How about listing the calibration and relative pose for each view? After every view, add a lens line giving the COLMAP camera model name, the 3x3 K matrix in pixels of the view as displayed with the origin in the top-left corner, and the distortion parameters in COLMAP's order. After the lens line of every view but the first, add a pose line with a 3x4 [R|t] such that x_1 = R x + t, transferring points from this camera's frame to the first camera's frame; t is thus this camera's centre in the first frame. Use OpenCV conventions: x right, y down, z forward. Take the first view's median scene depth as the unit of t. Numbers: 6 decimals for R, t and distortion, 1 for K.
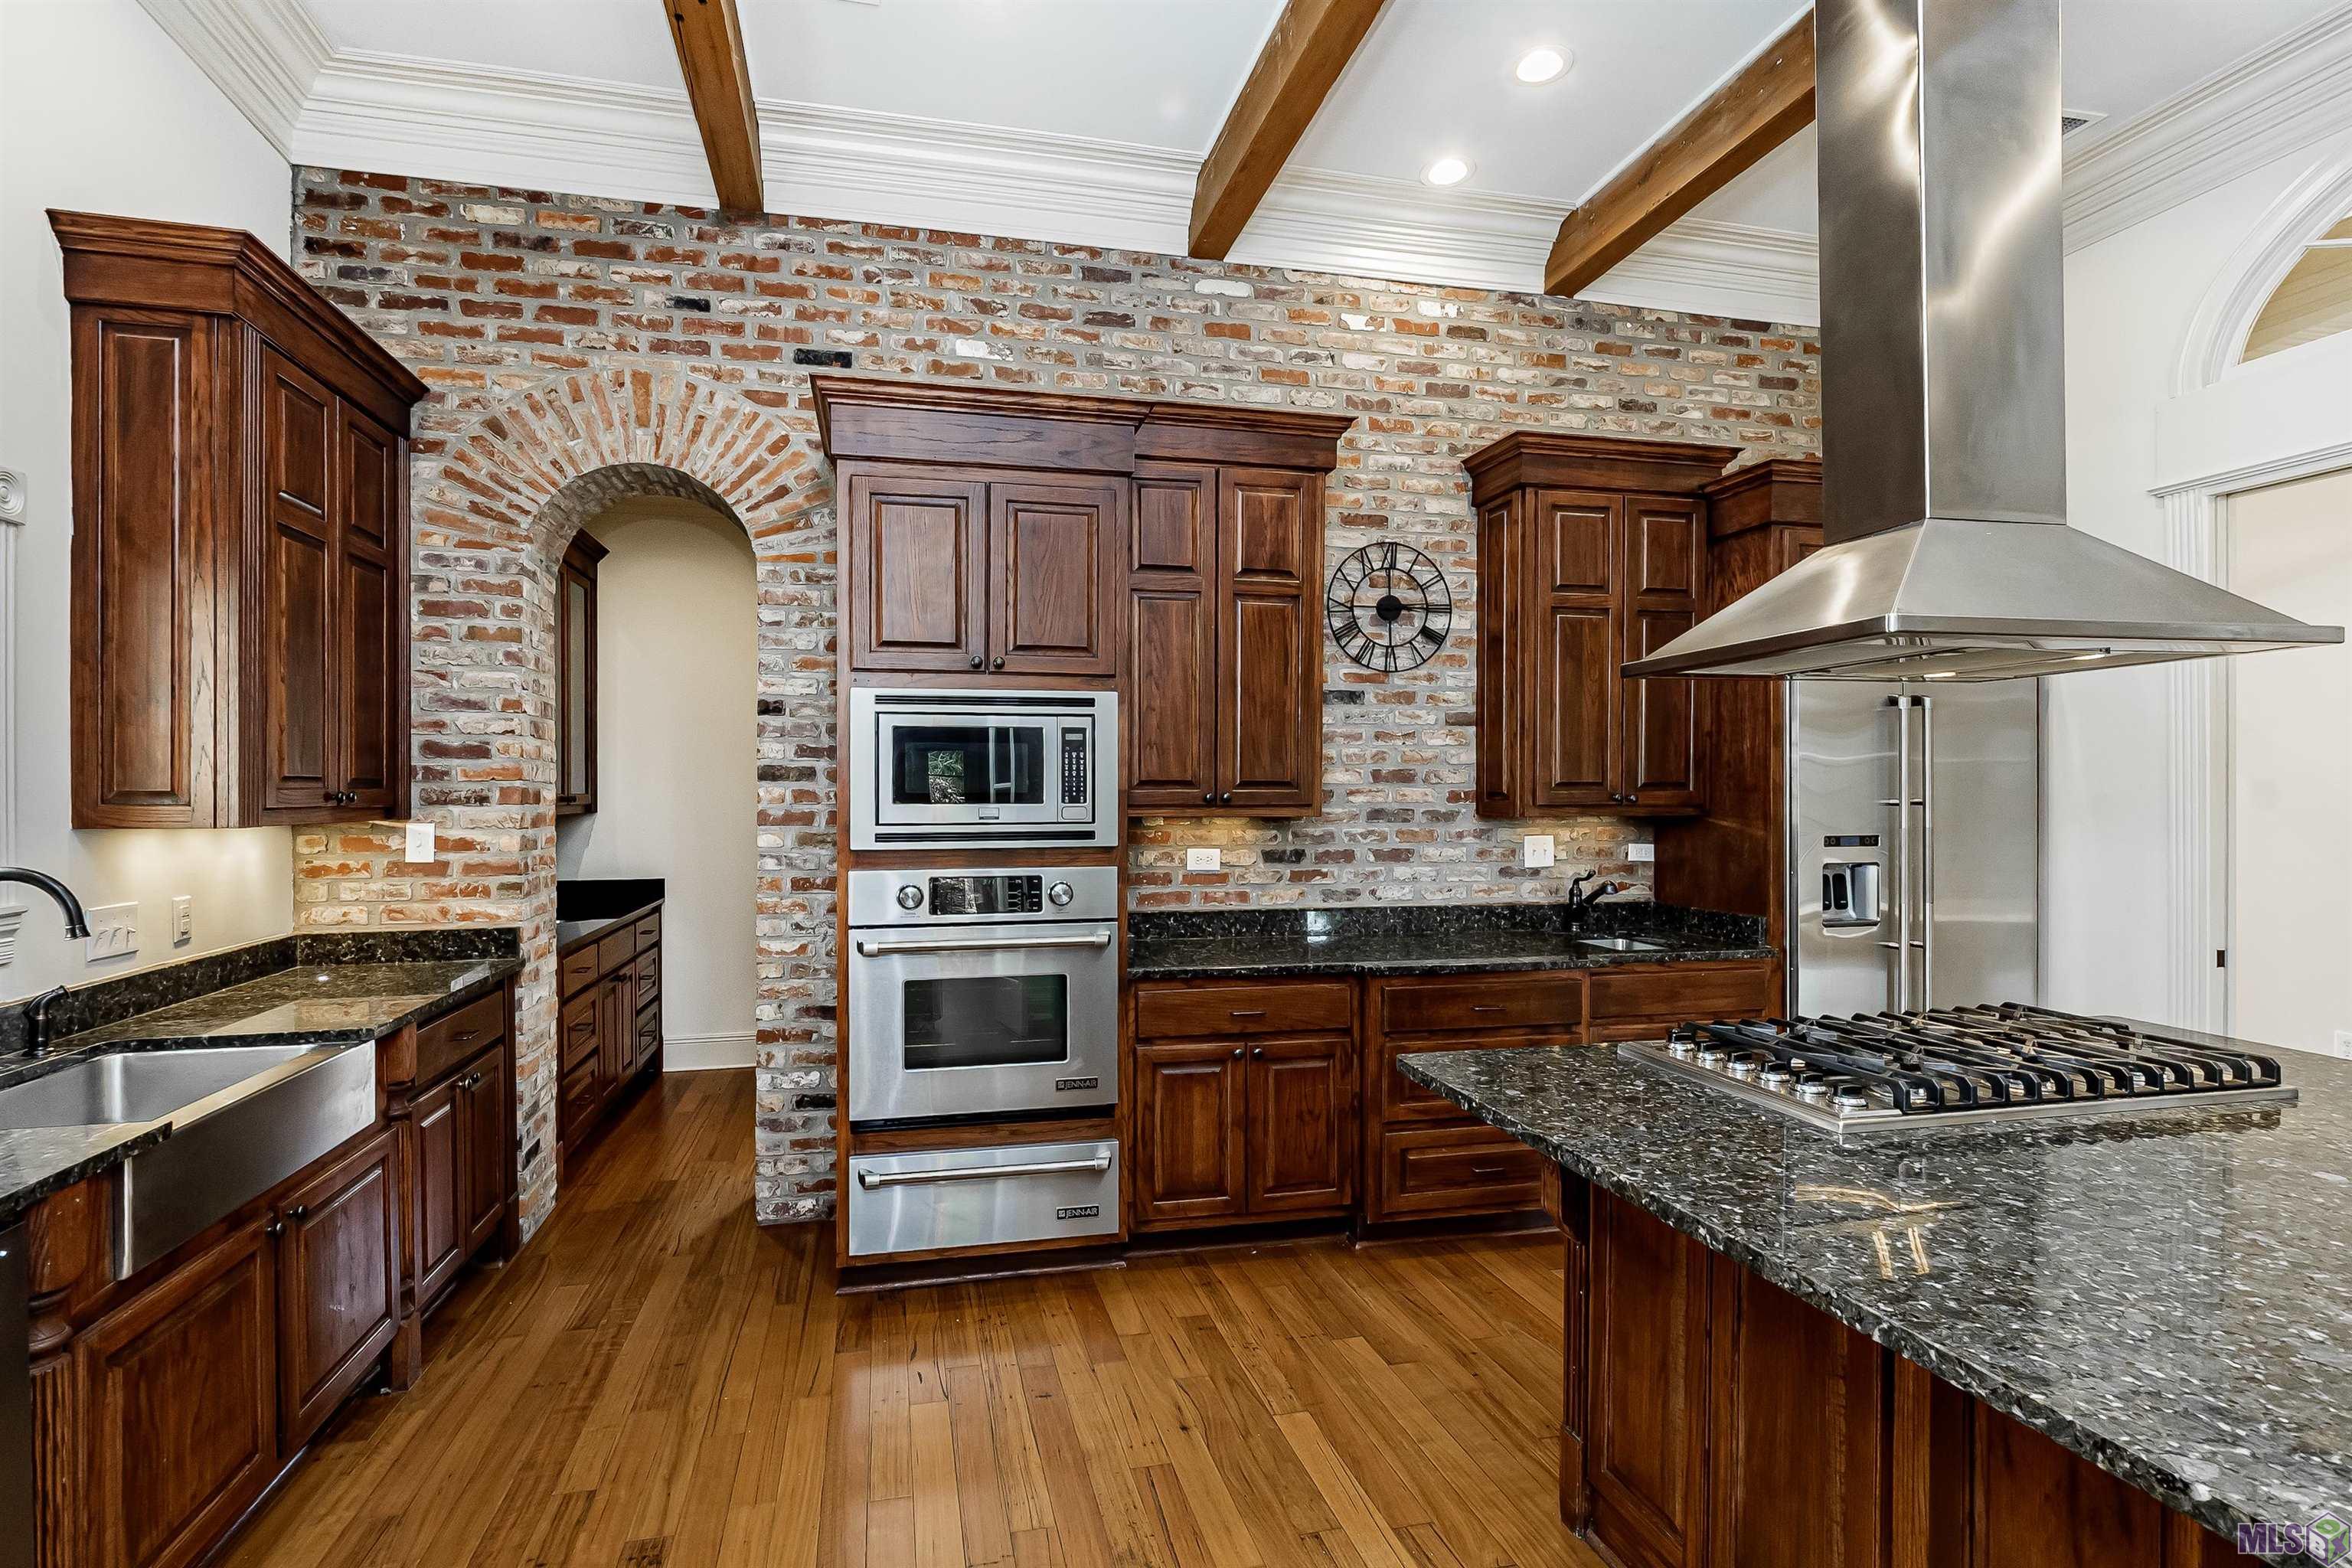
lens RADIAL K [[1063.8, 0, 1171.1], [0, 1063.8, 792.6], [0, 0, 1]] dist [0.000766, -0.001540]
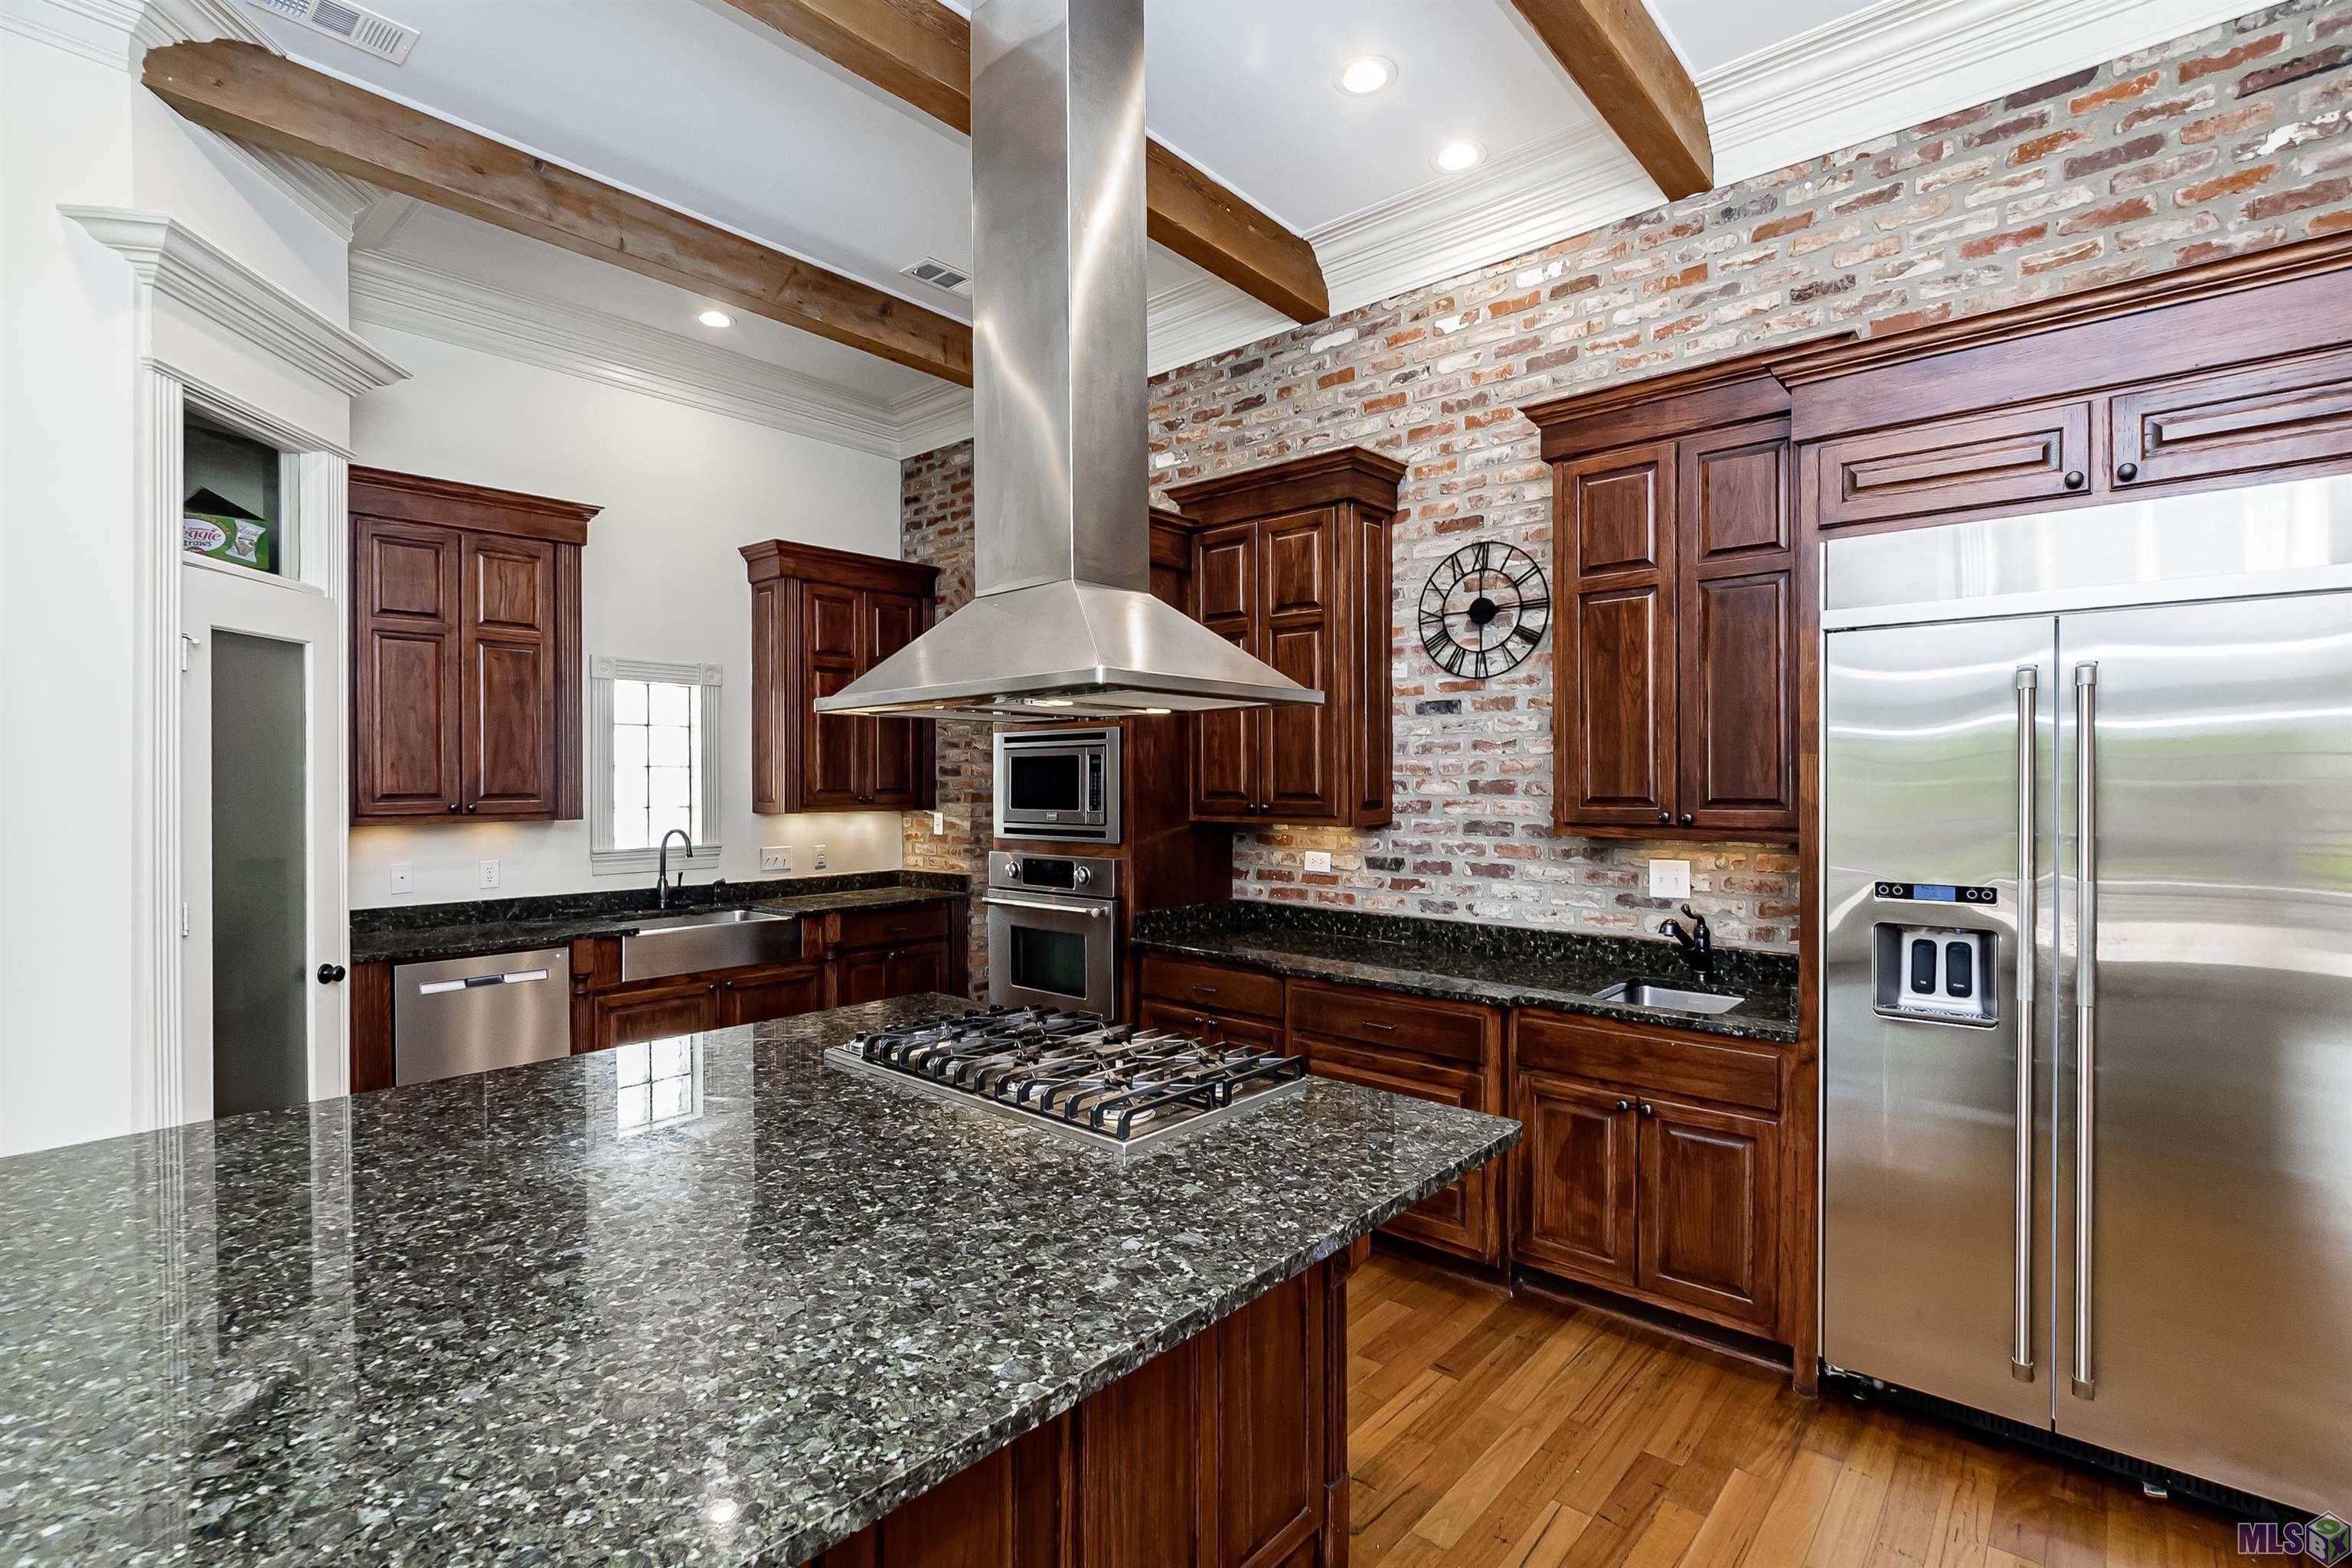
lens RADIAL K [[1063.8, 0, 1163.7], [0, 1063.8, 780.7], [0, 0, 1]] dist [0.000766, -0.001540]
pose [[0.600408, 0.000578, -0.799694, 0.799278], [-0.000893, 1.000000, 0.000052, -0.021122], [0.799694, 0.000683, 0.600408, 0.198824]]
